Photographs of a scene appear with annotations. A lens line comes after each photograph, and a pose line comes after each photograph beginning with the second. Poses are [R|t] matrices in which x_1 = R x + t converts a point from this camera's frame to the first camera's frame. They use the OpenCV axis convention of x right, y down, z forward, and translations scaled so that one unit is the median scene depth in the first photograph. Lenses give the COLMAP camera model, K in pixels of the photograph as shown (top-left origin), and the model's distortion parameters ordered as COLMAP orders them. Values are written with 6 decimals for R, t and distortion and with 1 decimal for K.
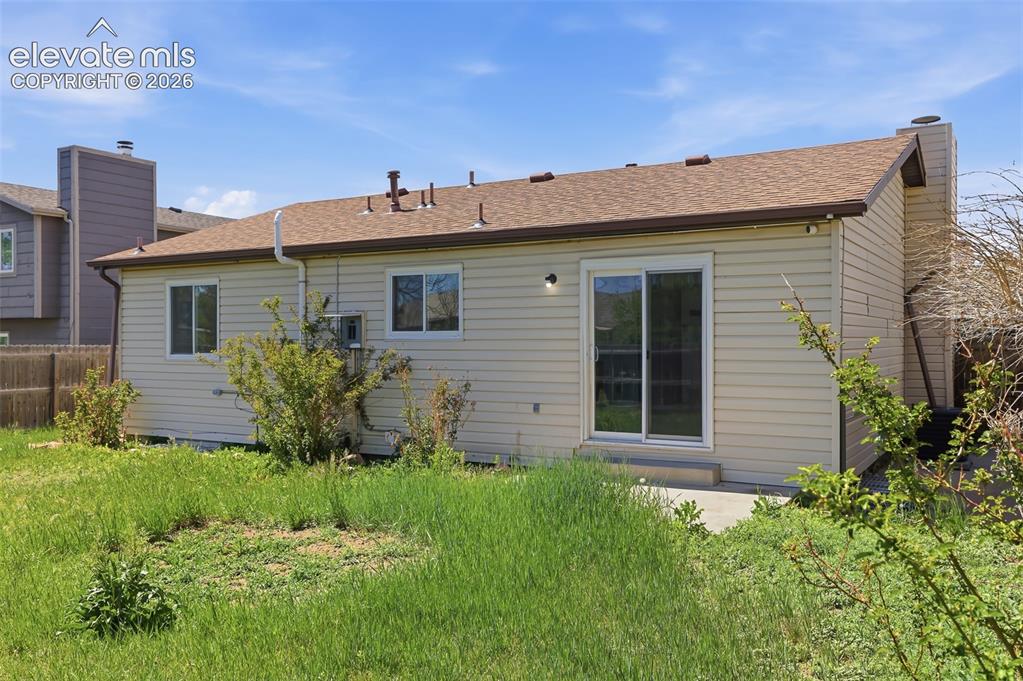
lens RADIAL K [[873.1, 0, 510.4], [0, 873.1, 340.9], [0, 0, 1]] dist [0.006016, -0.010705]
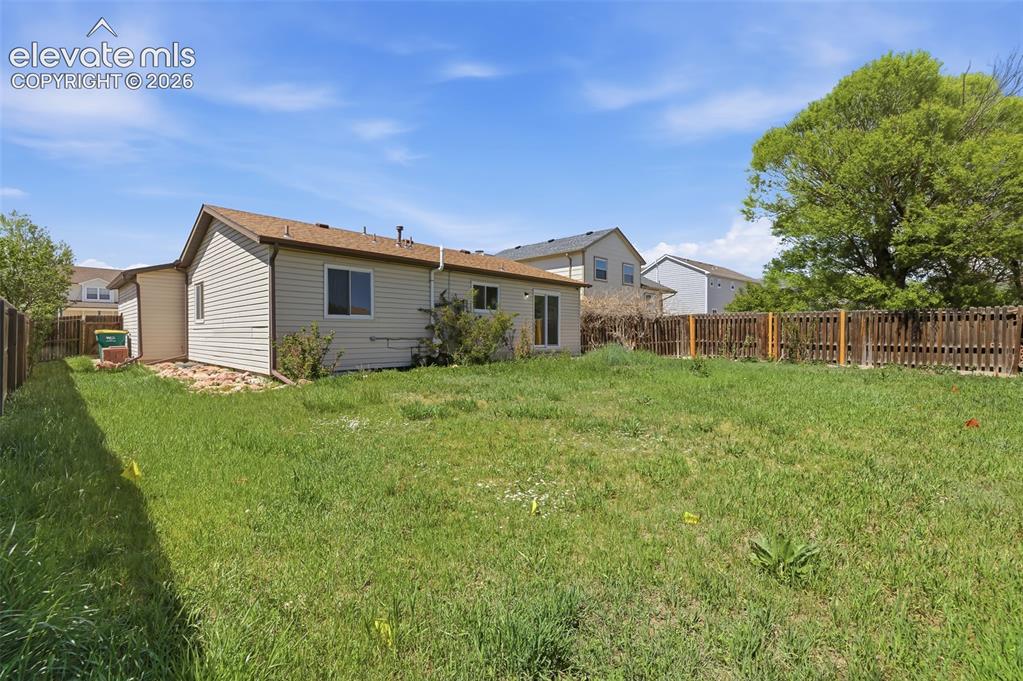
lens RADIAL K [[433.5, 0, 517.3], [0, 433.5, 338.8], [0, 0, 1]] dist [0.006177, -0.001458]
pose [[0.225701, -0.010222, 0.974143, -1.173890], [-0.000871, 0.999942, 0.010694, 0.054452], [-0.974196, -0.003262, 0.225680, 0.597779]]
